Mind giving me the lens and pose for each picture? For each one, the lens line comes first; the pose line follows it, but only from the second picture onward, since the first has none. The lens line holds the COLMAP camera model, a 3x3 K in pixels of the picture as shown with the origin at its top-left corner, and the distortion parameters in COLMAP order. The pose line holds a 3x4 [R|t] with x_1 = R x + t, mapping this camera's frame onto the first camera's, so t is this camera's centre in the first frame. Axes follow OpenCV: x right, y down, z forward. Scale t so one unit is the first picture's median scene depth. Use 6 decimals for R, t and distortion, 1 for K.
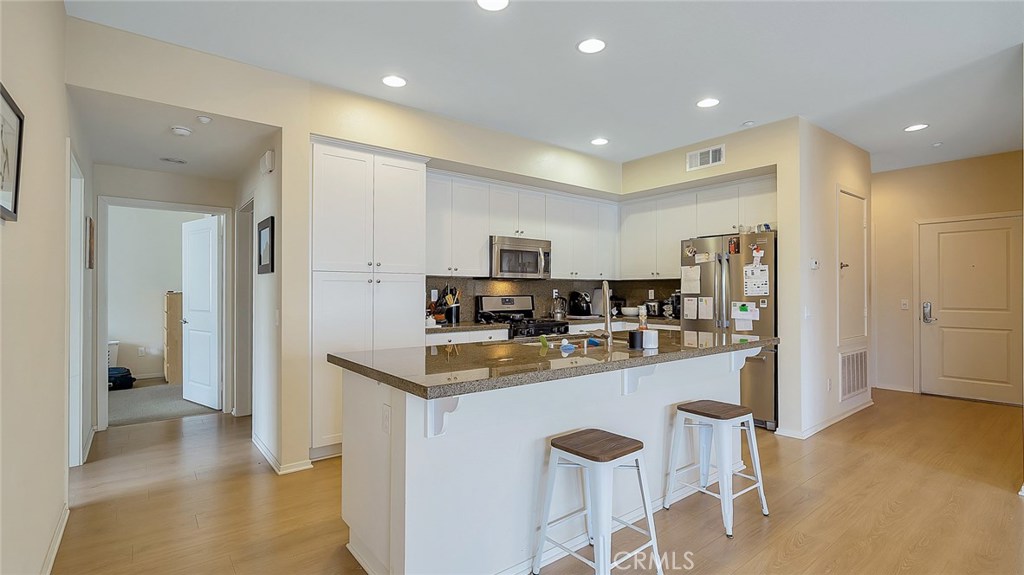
lens RADIAL K [[467.3, 0, 501.7], [0, 467.3, 290.4], [0, 0, 1]] dist [-0.002831, 0.004338]
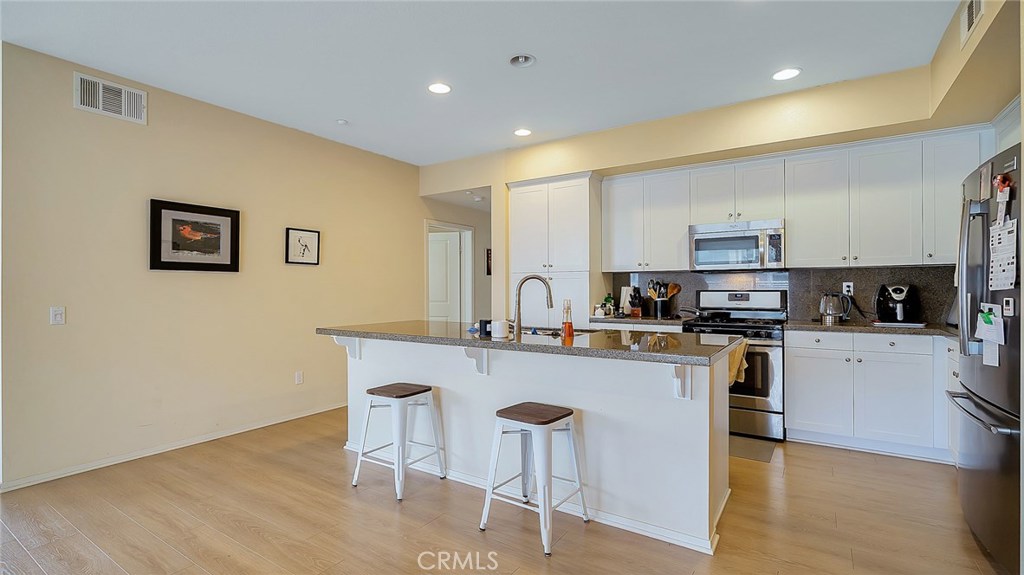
lens RADIAL K [[467.3, 0, 510.8], [0, 467.3, 289.6], [0, 0, 1]] dist [-0.002831, 0.004338]
pose [[0.327629, -0.000709, -0.944806, 0.976557], [0.003102, 0.999995, 0.000325, 0.011248], [0.944801, -0.003037, 0.327630, 0.476983]]
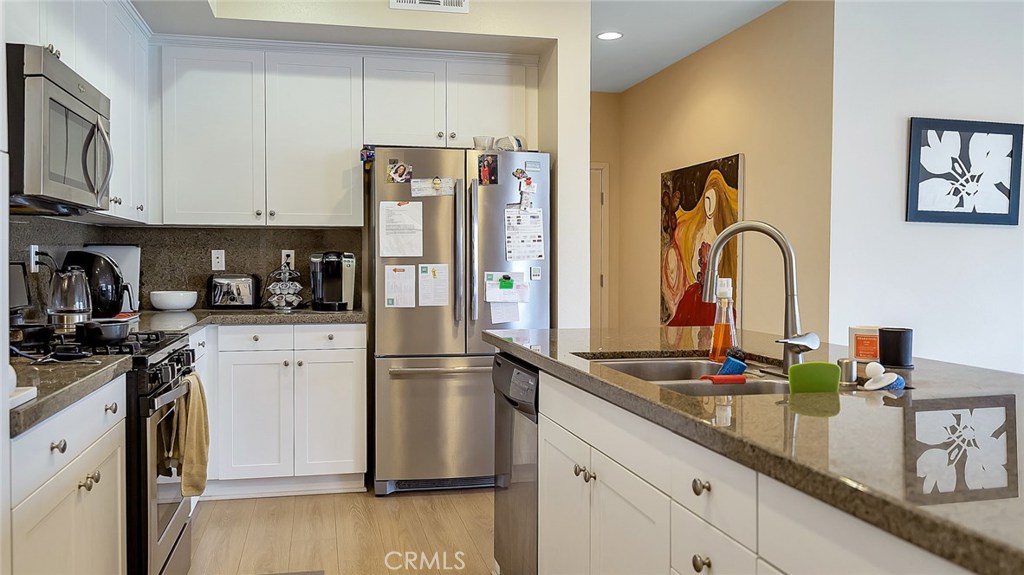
lens RADIAL K [[796.0, 0, 511.3], [0, 796.0, 280.4], [0, 0, 1]] dist [0.008237, 0.008745]
pose [[0.413733, -0.021155, 0.910152, -0.326837], [-0.003131, 0.999691, 0.024660, 0.010656], [-0.910393, -0.013052, 0.413539, 0.554407]]
